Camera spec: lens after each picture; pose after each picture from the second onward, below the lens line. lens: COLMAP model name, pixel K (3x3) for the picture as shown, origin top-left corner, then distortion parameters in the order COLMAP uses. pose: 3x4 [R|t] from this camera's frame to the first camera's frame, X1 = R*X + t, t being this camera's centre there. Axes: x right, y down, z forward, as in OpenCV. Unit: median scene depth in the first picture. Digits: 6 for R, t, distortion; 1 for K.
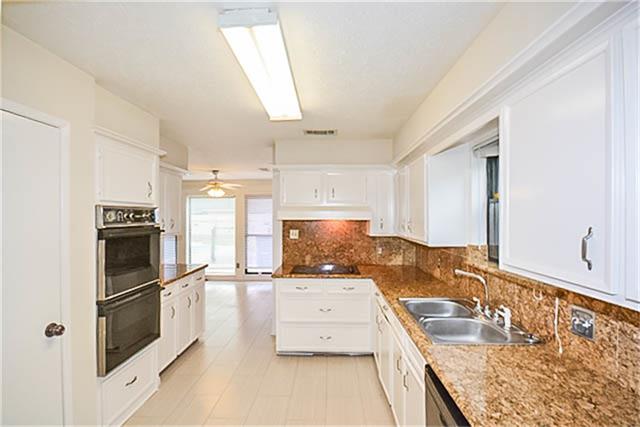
lens RADIAL K [[301.6, 0, 313.3], [0, 301.6, 219.4], [0, 0, 1]] dist [-0.002294, -0.006580]
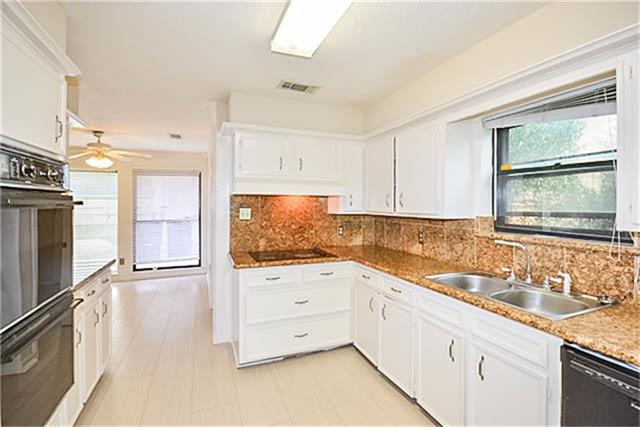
lens RADIAL K [[301.6, 0, 324.3], [0, 301.6, 208.8], [0, 0, 1]] dist [-0.002294, -0.006580]
pose [[0.908285, -0.001496, 0.418350, -0.212783], [-0.000554, 0.999988, 0.004777, 0.032249], [-0.418352, -0.004570, 0.908273, 0.183067]]
